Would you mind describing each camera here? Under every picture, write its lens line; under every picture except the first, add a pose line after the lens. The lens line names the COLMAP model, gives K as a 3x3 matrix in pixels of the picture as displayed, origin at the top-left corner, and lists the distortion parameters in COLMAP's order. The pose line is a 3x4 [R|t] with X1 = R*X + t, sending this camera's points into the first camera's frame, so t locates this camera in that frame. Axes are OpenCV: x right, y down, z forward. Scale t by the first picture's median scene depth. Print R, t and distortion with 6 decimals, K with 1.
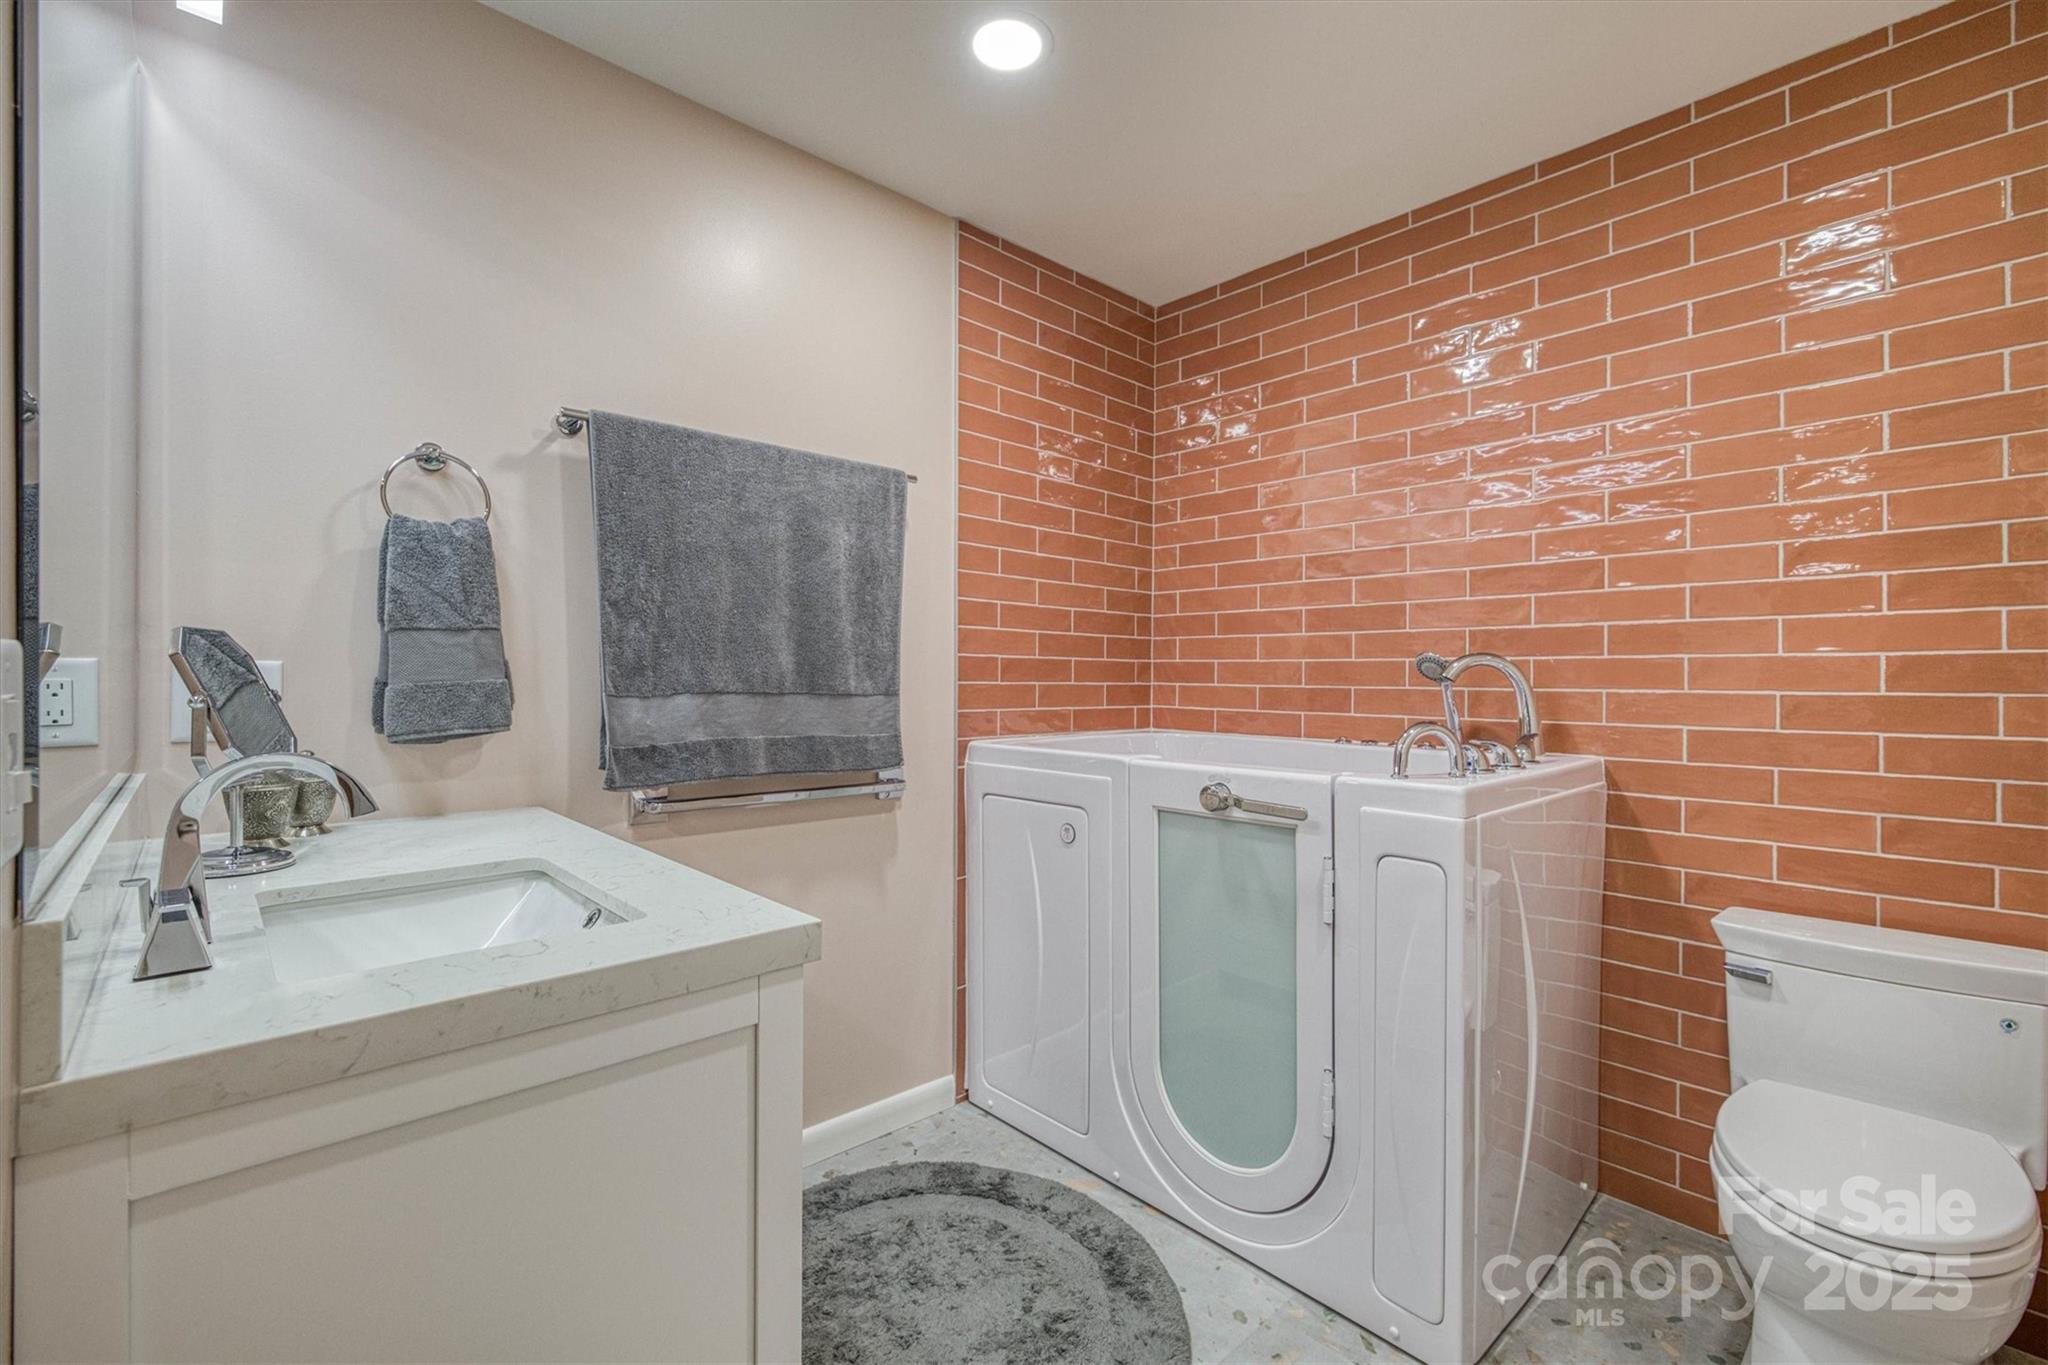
lens RADIAL K [[876.4, 0, 1024.0], [0, 876.4, 682.5], [0, 0, 1]] dist [-0.001232, 0.000065]
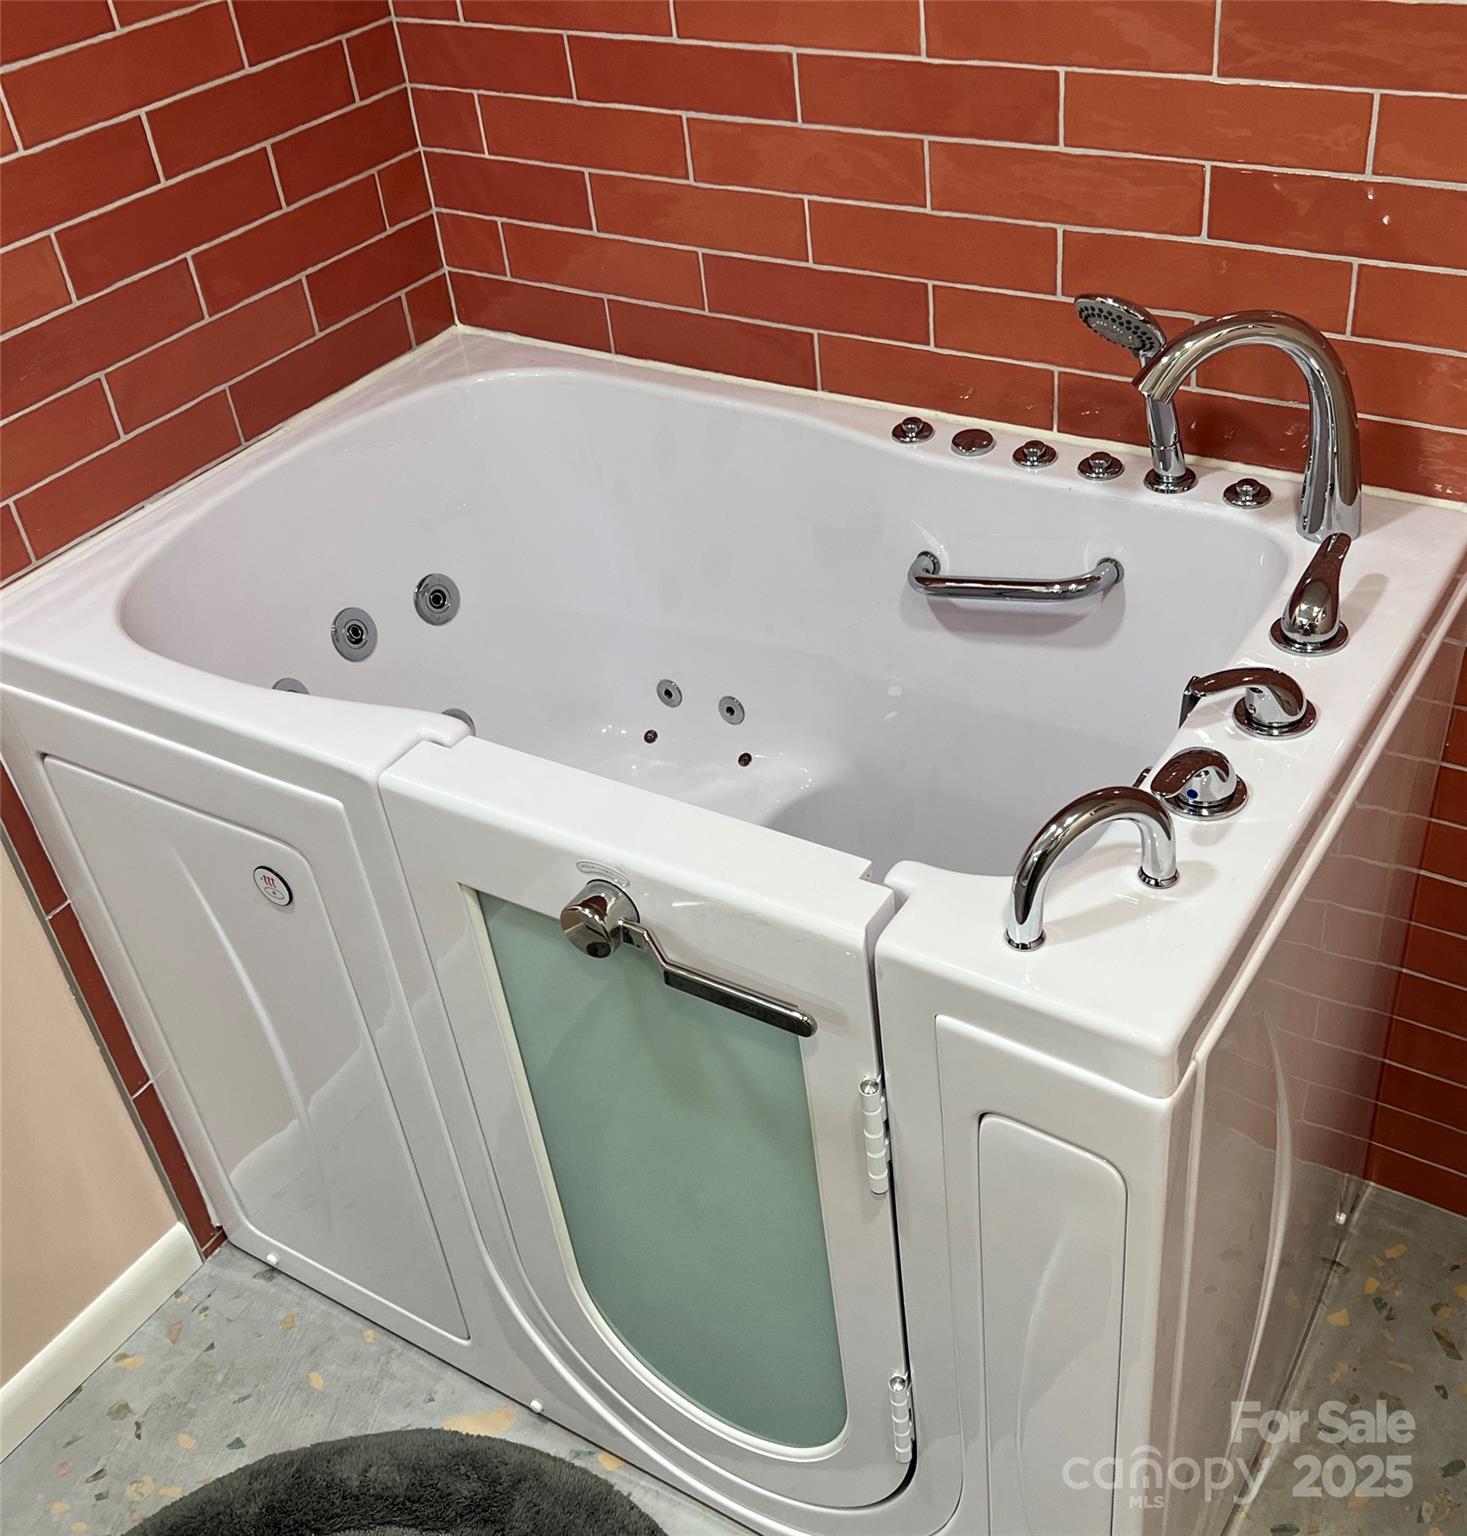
lens RADIAL K [[1748.0, 0, 783.9], [0, 1748.0, 767.7], [0, 0, 1]] dist [0.024089, 0.006810]
pose [[0.959002, -0.231670, 0.163232, 0.148344], [0.092747, 0.800819, 0.591681, -0.316530], [-0.267794, -0.552284, 0.789474, 0.310392]]
